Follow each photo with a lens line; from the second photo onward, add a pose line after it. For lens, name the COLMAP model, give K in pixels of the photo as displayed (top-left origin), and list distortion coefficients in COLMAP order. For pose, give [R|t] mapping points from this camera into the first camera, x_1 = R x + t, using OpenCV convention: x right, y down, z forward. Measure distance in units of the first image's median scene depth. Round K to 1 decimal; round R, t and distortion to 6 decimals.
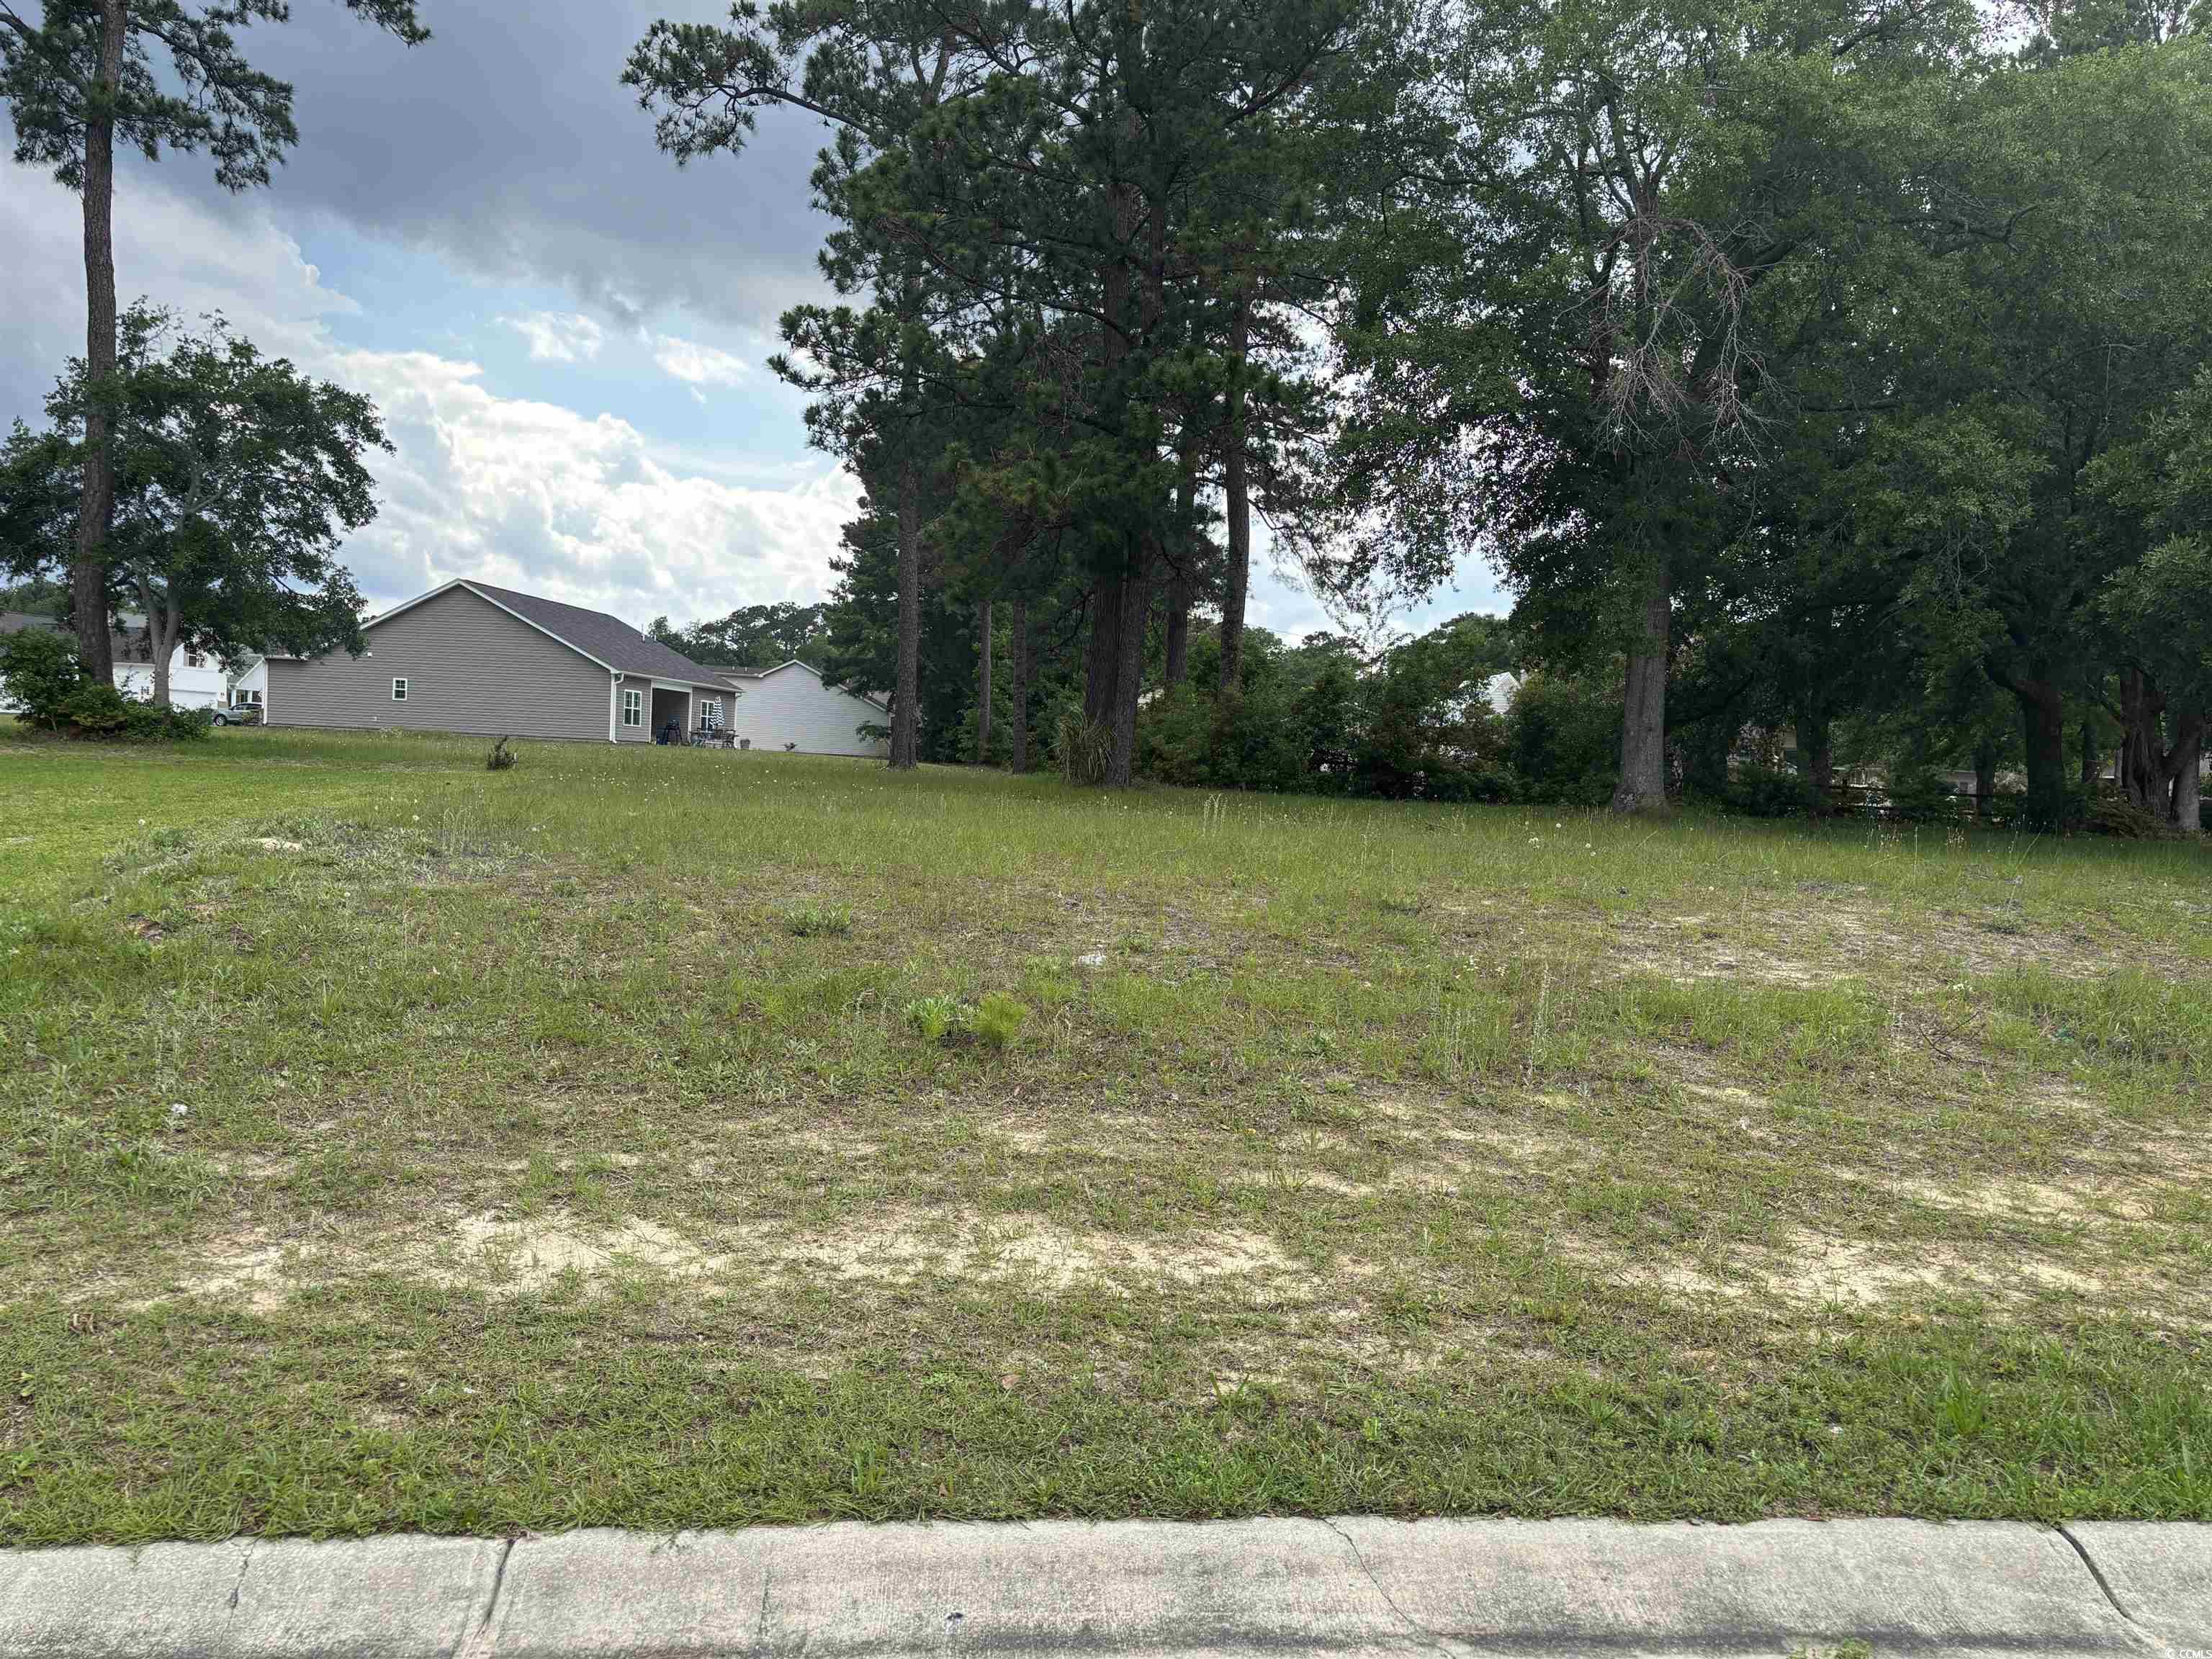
lens RADIAL K [[1669.3, 0, 1121.8], [0, 1669.3, 857.5], [0, 0, 1]] dist [0.048477, -0.037566]
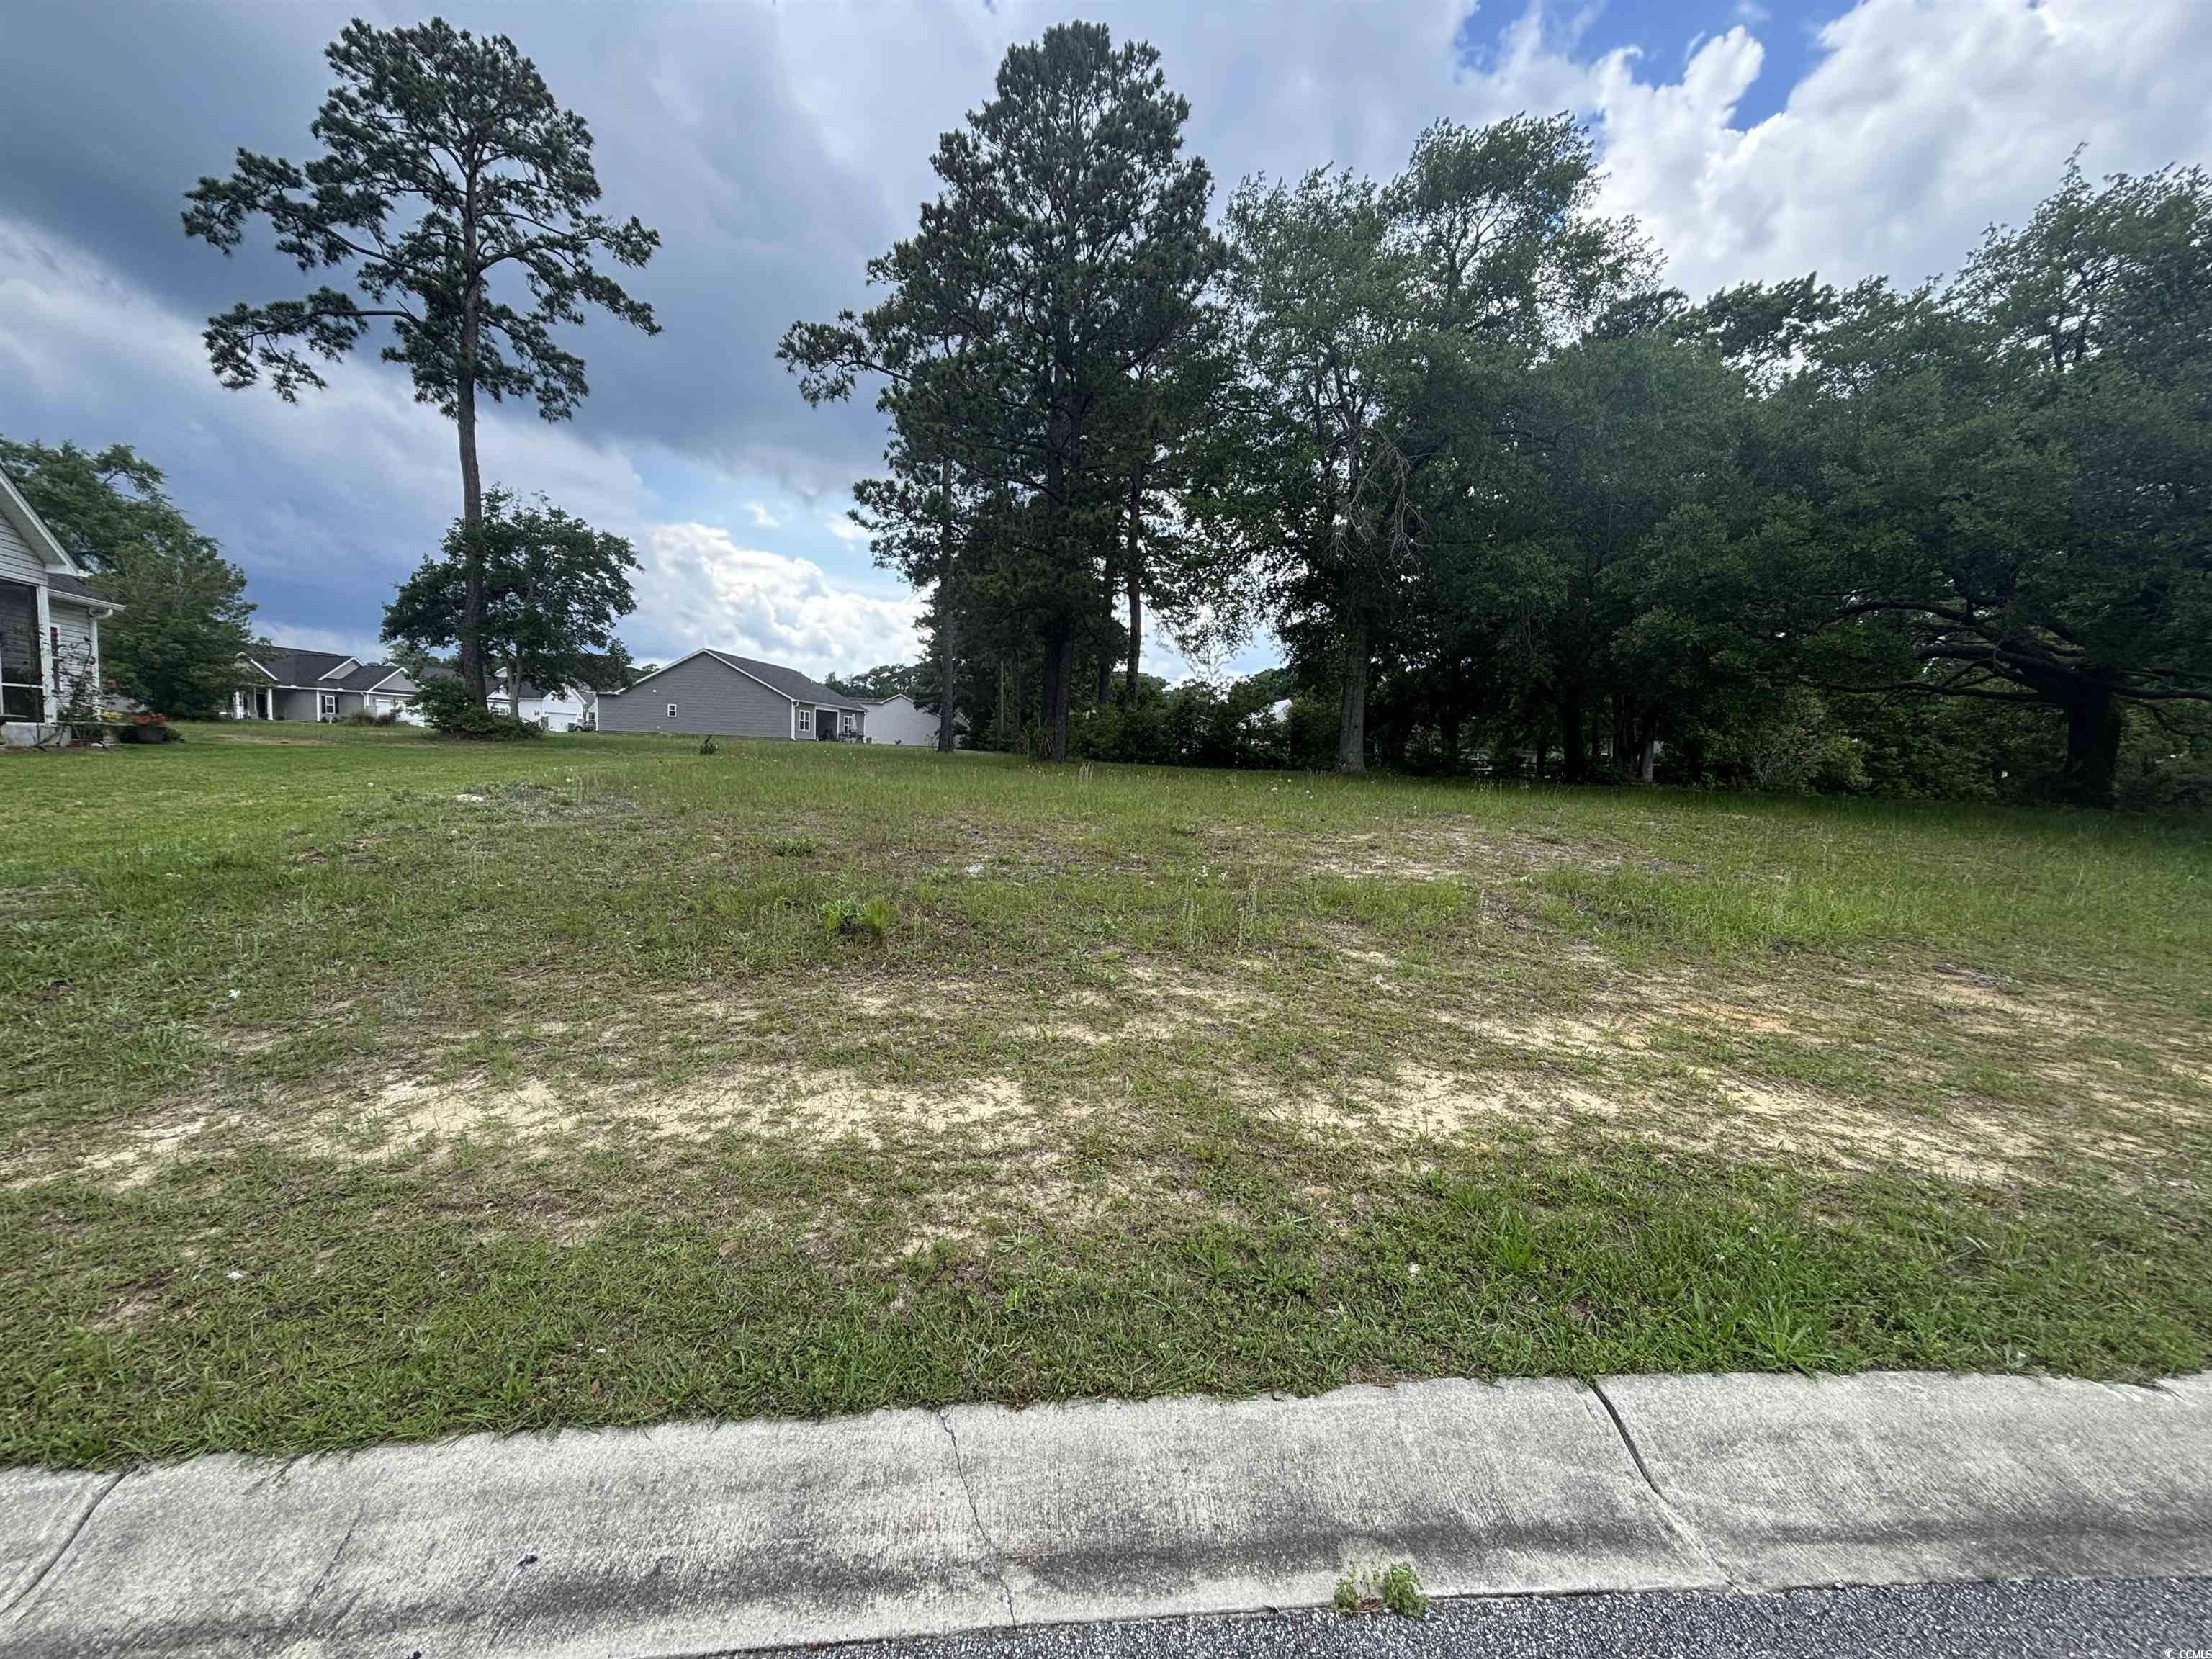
lens RADIAL K [[891.6, 0, 1117.7], [0, 891.6, 838.6], [0, 0, 1]] dist [0.007255, -0.000005]
pose [[0.999487, -0.009626, 0.030540, 0.088657], [0.008339, 0.999084, 0.041976, -0.000365], [-0.030916, -0.041700, 0.998652, 0.172248]]
